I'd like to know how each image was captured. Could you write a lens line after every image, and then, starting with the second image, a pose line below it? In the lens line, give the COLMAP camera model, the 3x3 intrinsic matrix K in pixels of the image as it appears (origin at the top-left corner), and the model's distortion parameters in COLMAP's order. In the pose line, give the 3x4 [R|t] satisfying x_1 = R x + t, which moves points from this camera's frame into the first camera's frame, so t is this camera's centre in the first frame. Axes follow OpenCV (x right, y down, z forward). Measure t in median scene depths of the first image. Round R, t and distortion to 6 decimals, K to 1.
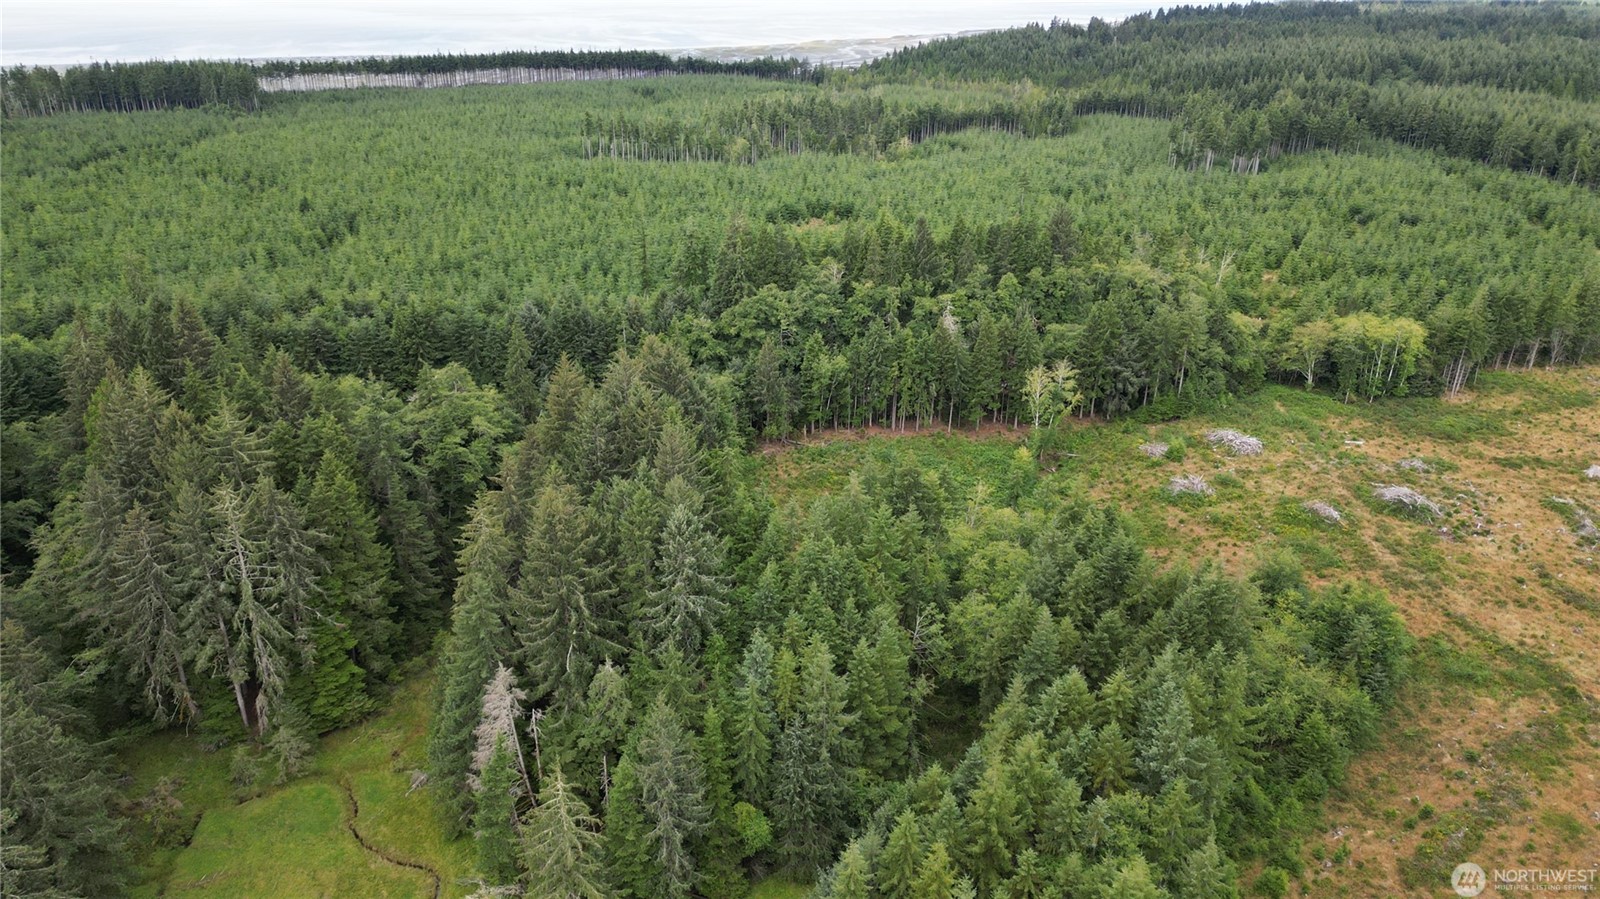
lens RADIAL K [[1112.3, 0, 796.0], [0, 1112.3, 454.7], [0, 0, 1]] dist [0.080936, -0.077859]
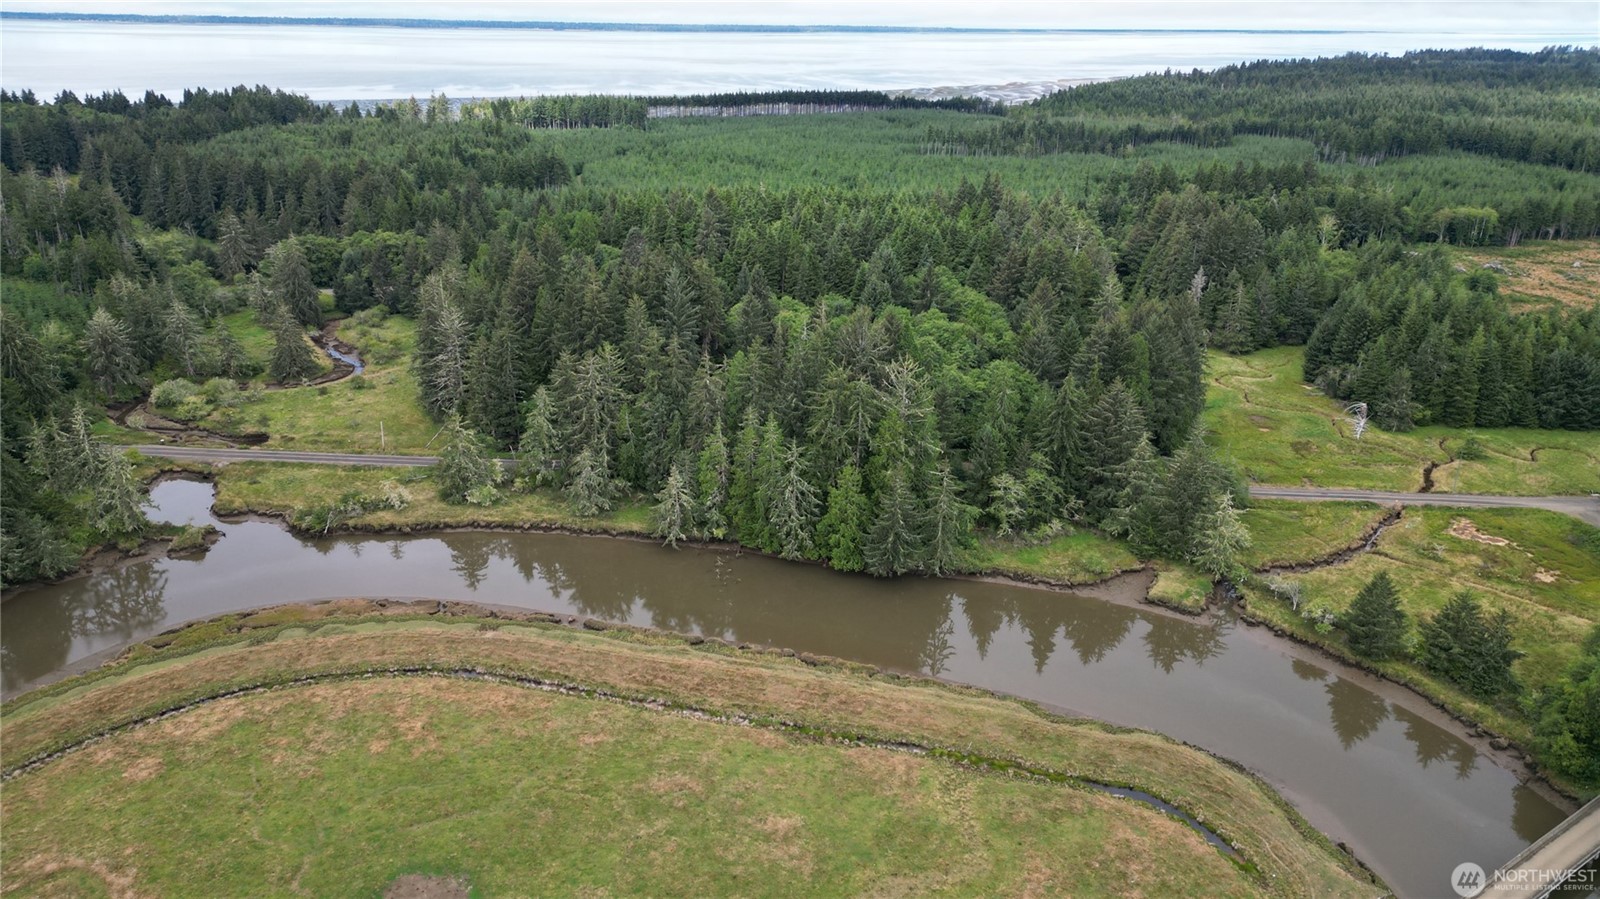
lens RADIAL K [[1112.3, 0, 794.0], [0, 1112.3, 446.6], [0, 0, 1]] dist [0.080936, -0.077859]
pose [[0.999413, 0.019355, -0.028269, -0.277440], [-0.020615, 0.998775, -0.044995, 0.181722], [0.027363, 0.045551, 0.998587, -0.455148]]
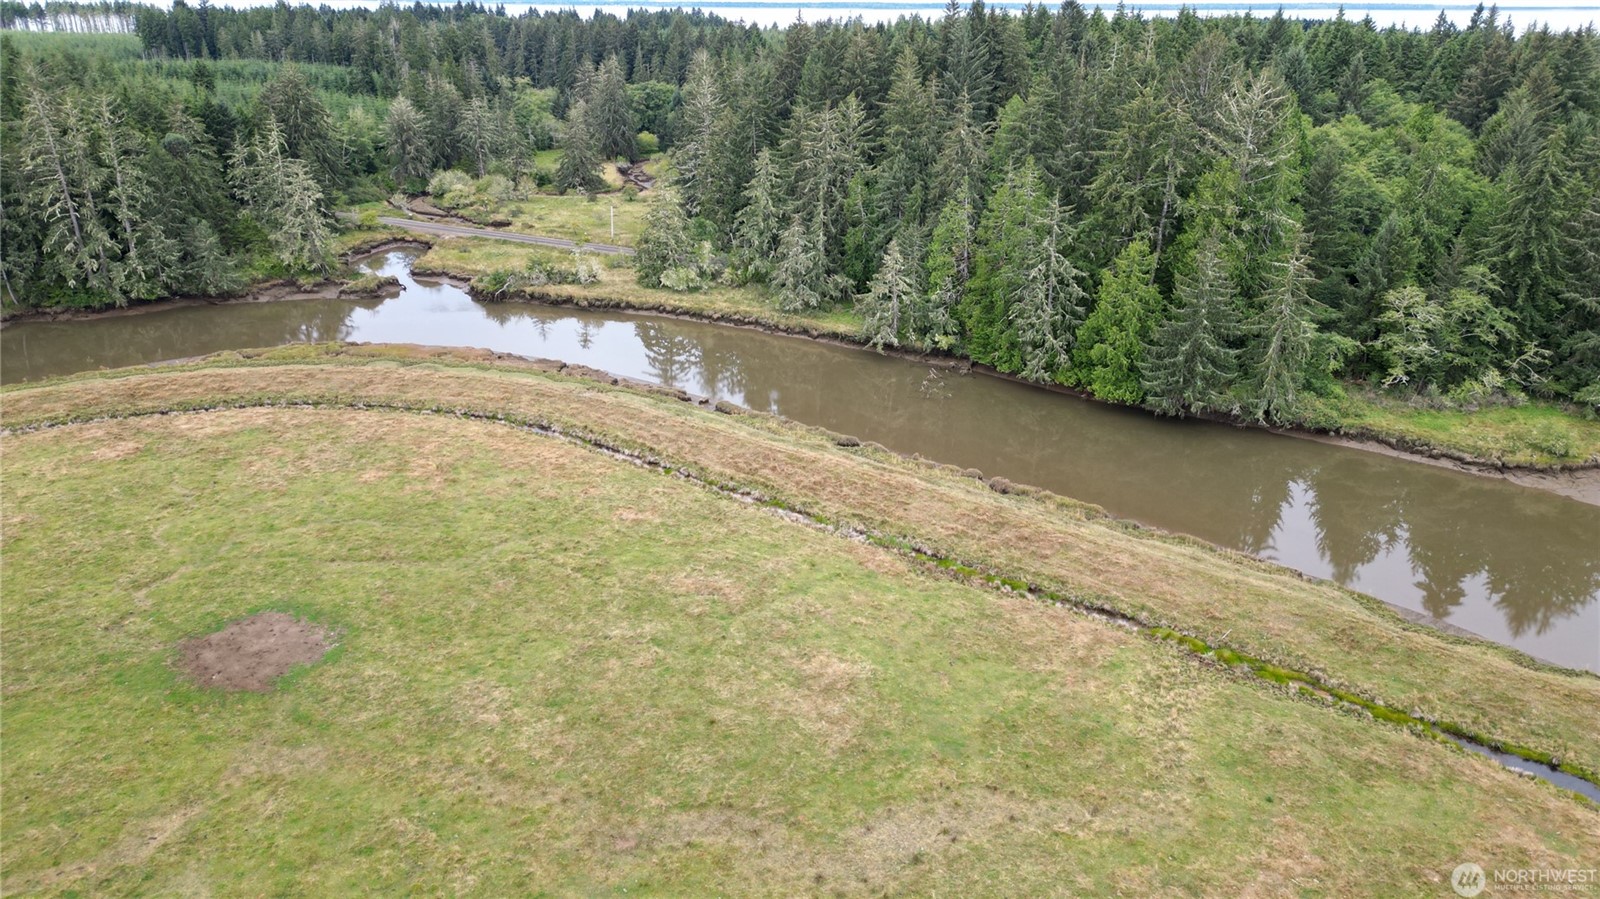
lens RADIAL K [[1112.3, 0, 794.9], [0, 1112.3, 449.5], [0, 0, 1]] dist [0.080936, -0.077859]
pose [[0.914953, 0.154994, -0.372609, -0.237801], [-0.167438, 0.985882, -0.001053, 0.231188], [0.367186, 0.063352, 0.927988, -0.330455]]
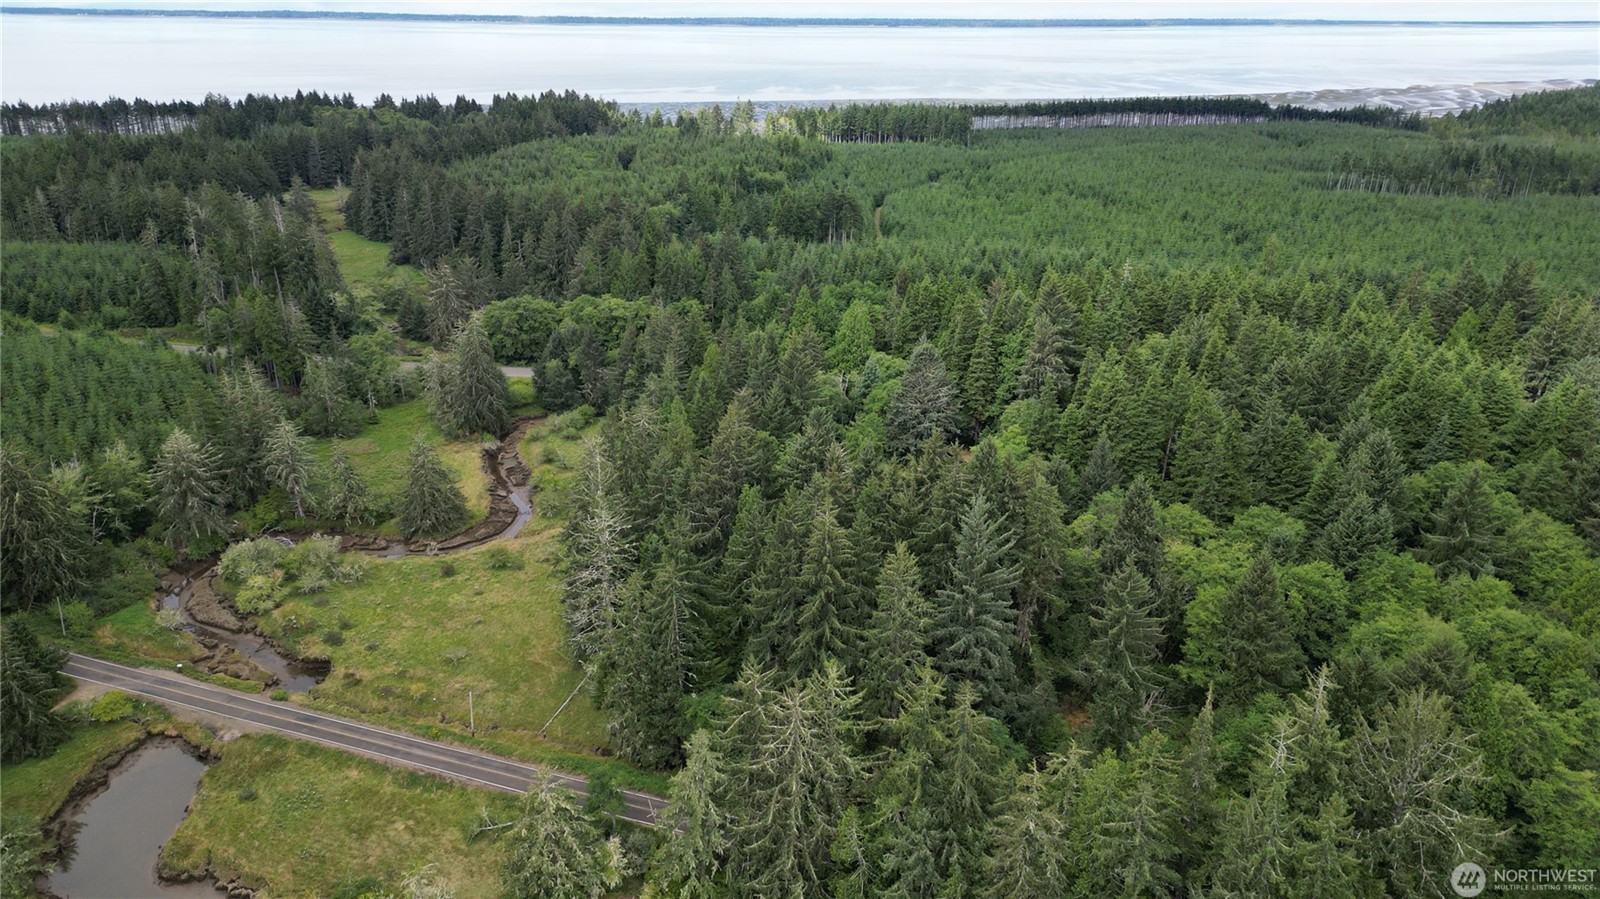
lens RADIAL K [[1112.3, 0, 795.1], [0, 1112.3, 450.5], [0, 0, 1]] dist [0.080936, -0.077859]
pose [[0.952335, 0.114777, -0.282639, -0.313939], [-0.125393, 0.991912, -0.019699, 0.085005], [0.278092, 0.054201, 0.959024, -0.234594]]
